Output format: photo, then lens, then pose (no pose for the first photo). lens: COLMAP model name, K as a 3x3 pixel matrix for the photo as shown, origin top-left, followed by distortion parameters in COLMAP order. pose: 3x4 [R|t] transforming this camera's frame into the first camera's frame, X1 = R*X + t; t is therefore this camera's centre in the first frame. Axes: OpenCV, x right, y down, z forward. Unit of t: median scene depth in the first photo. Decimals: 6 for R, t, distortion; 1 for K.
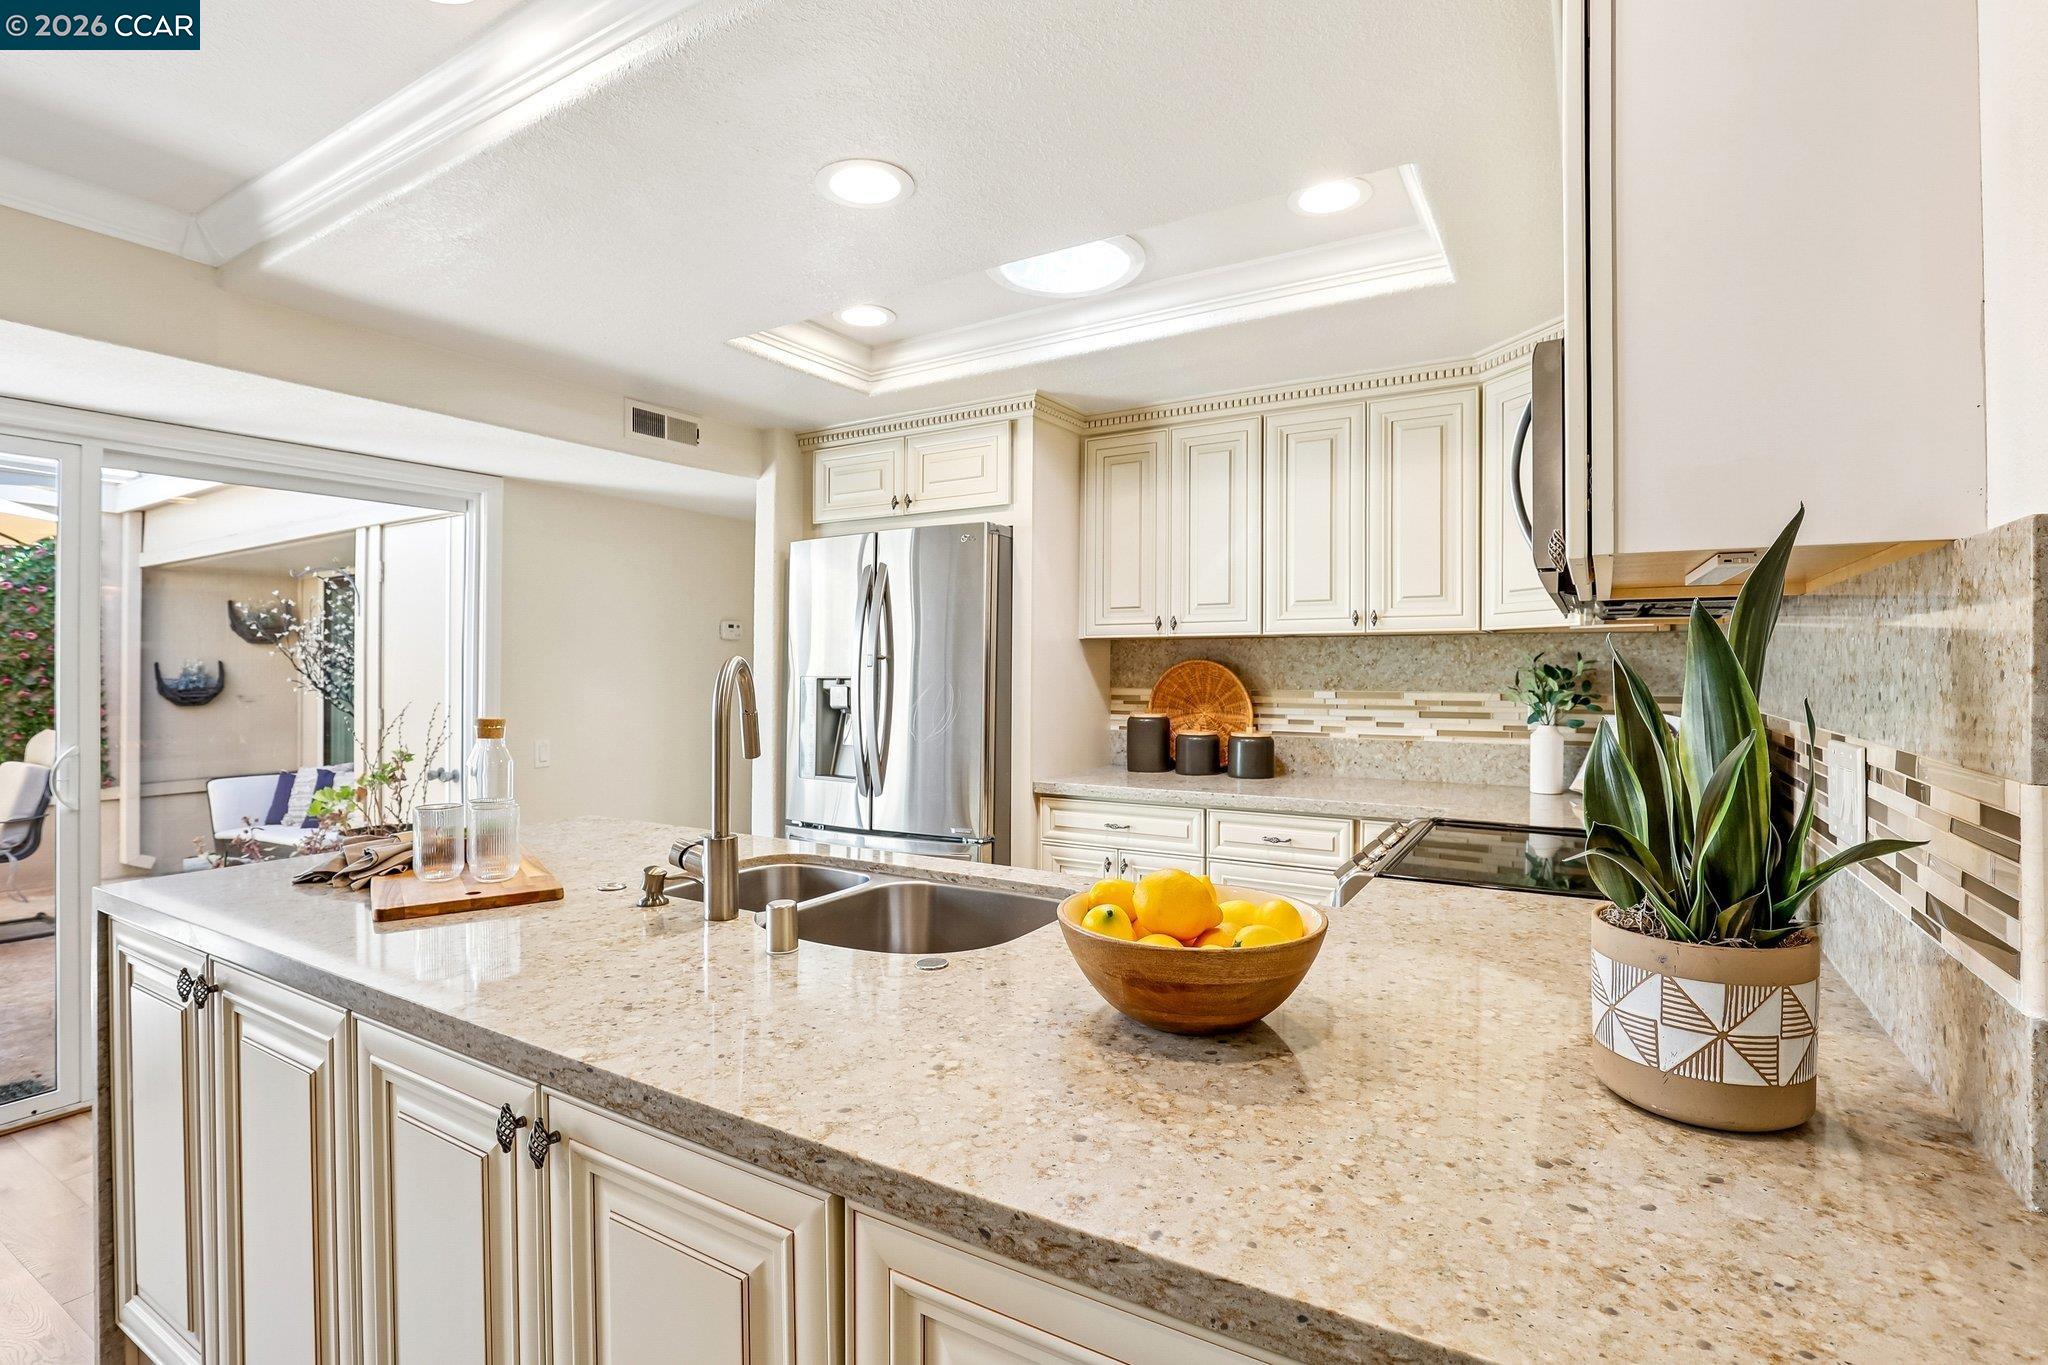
lens RADIAL K [[970.0, 0, 1025.8], [0, 970.0, 667.5], [0, 0, 1]] dist [-0.016556, 0.000983]
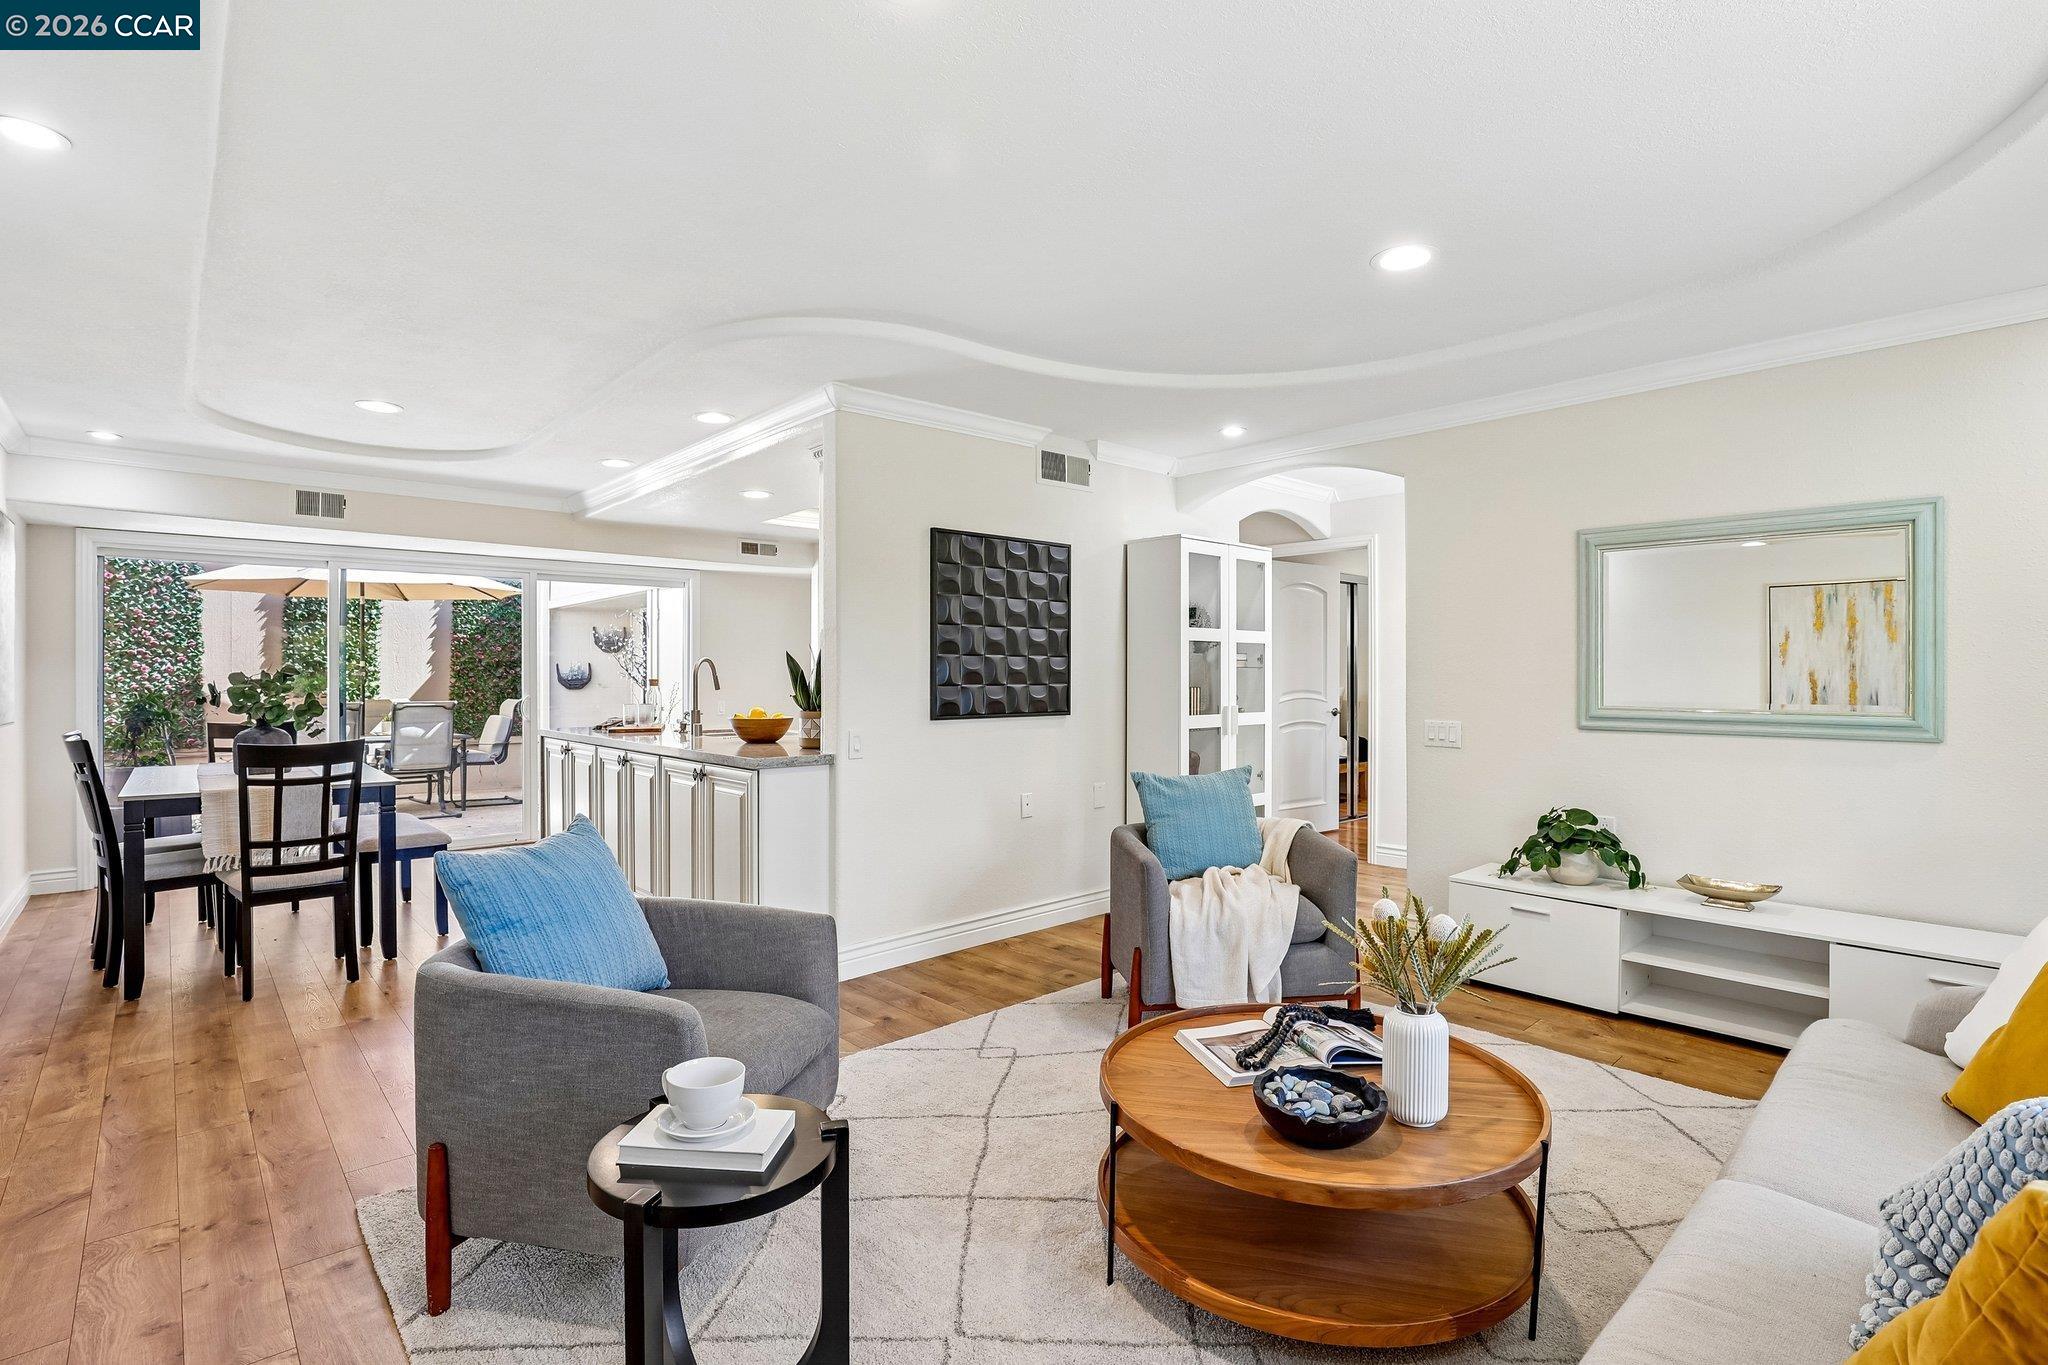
lens RADIAL K [[970.0, 0, 1025.8], [0, 970.0, 667.5], [0, 0, 1]] dist [-0.016556, 0.000983]
pose [[0.959249, -0.002688, -0.282549, 0.549225], [0.001719, 0.999992, -0.003677, 0.012191], [0.282556, 0.003041, 0.959246, -0.602462]]
